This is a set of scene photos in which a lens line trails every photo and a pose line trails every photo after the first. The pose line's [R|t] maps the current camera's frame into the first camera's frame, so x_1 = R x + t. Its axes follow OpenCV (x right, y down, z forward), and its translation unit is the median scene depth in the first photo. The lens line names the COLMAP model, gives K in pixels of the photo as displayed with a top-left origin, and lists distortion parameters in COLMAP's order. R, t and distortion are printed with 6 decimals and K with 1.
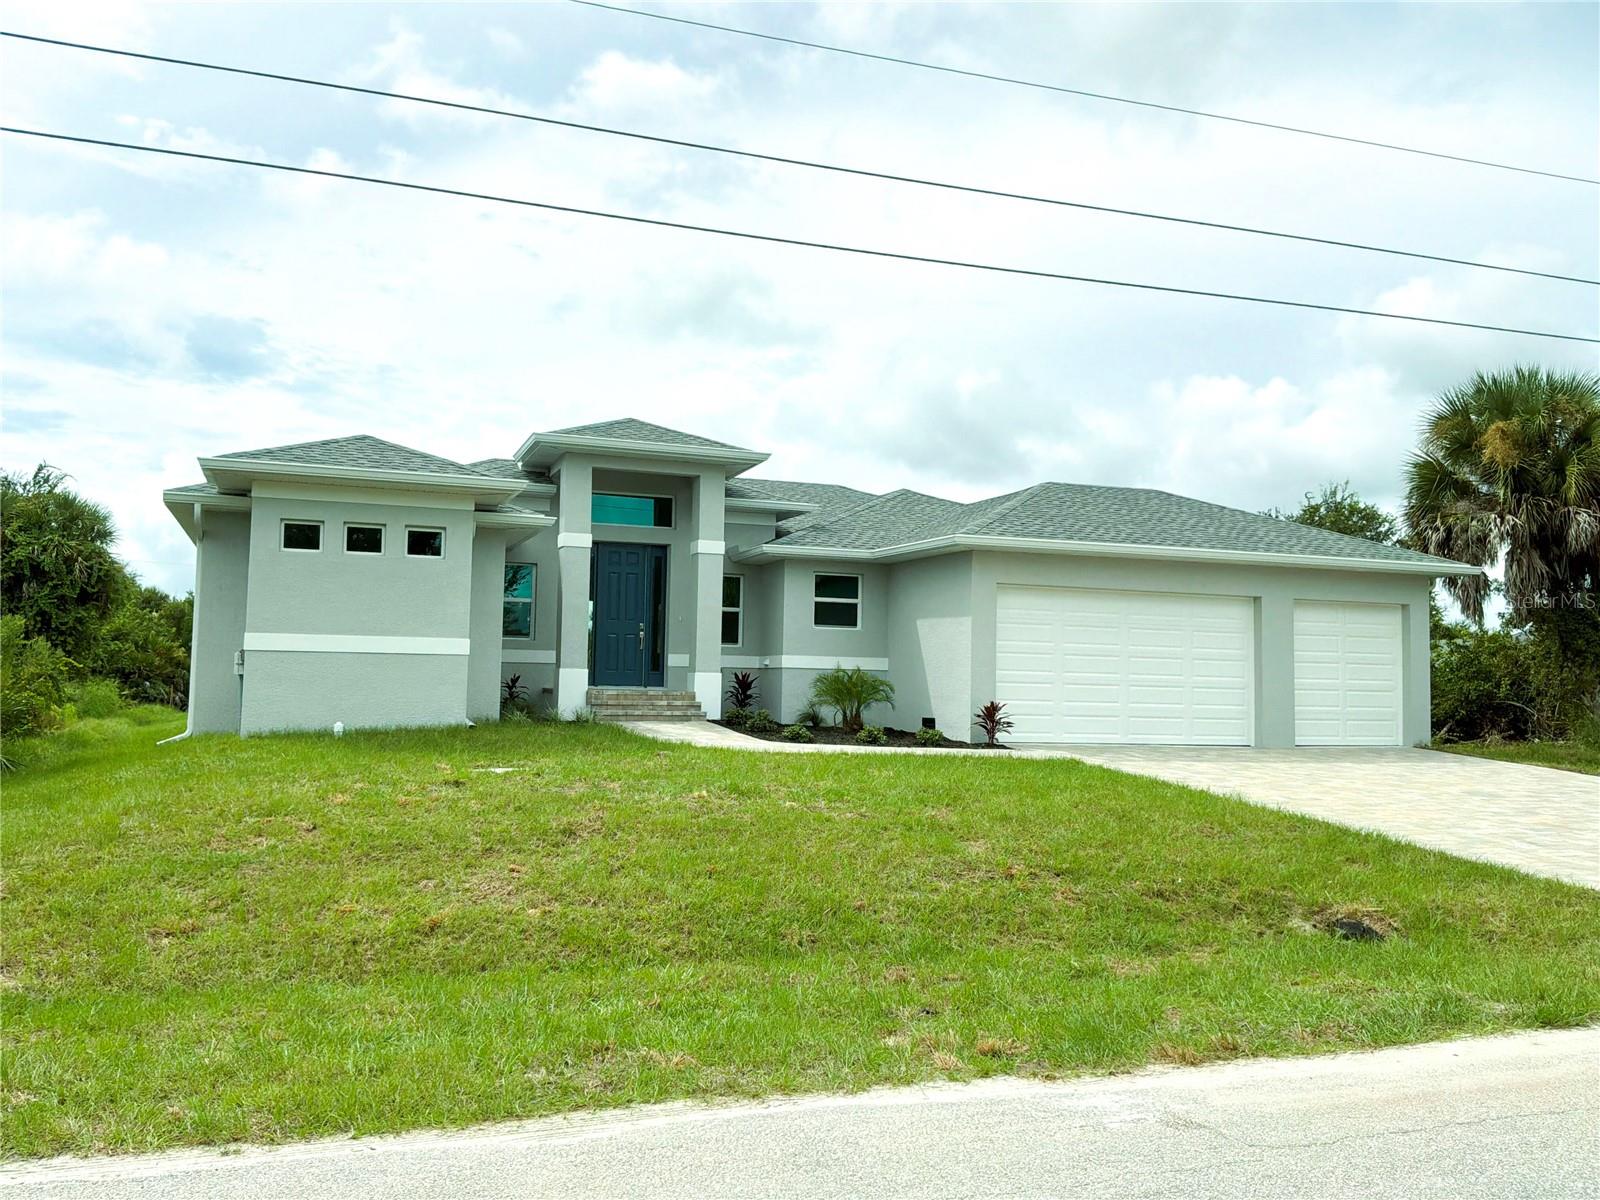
lens RADIAL K [[1340.2, 0, 800.0], [0, 1340.2, 600.0], [0, 0, 1]] dist [0.022632, -0.002728]
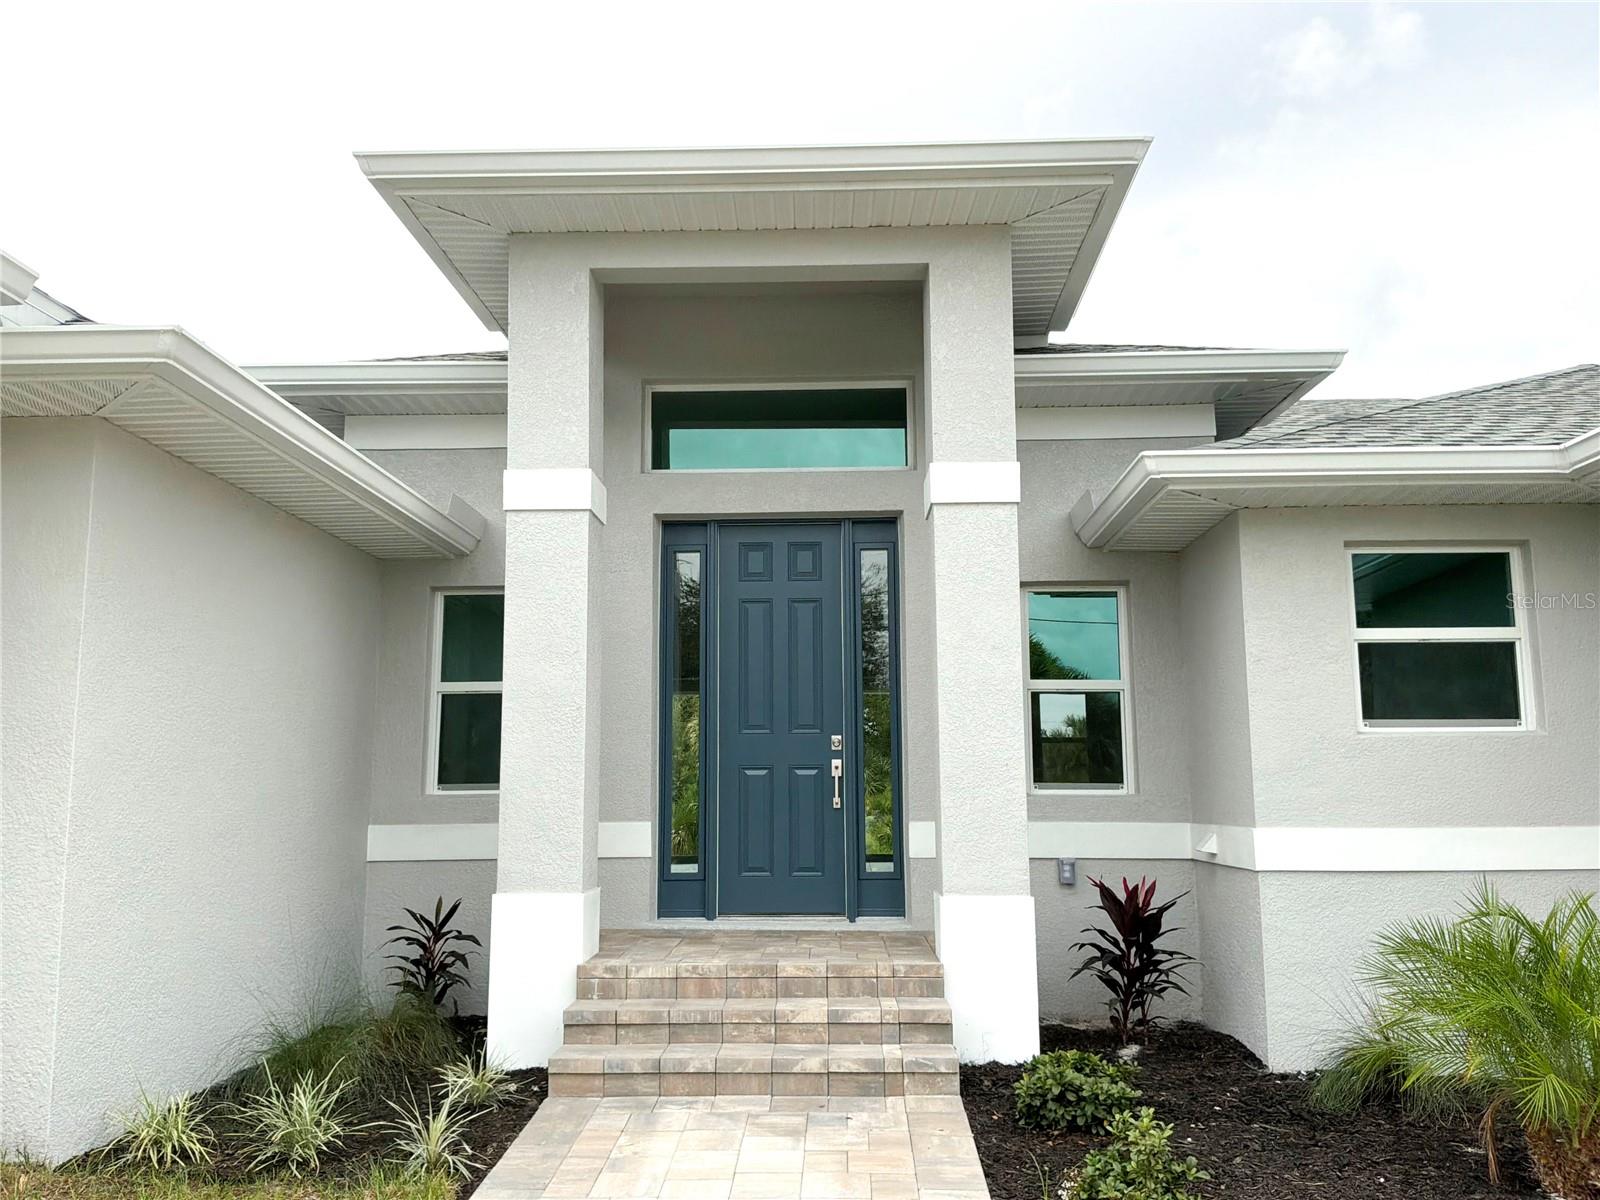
lens RADIAL K [[1340.2, 0, 800.0], [0, 1340.2, 600.0], [0, 0, 1]] dist [0.022632, -0.002728]
pose [[0.927067, -0.076141, -0.367081, 0.006771], [0.046915, 0.995023, -0.087905, 0.012436], [0.371947, 0.064272, 0.926026, 0.679073]]
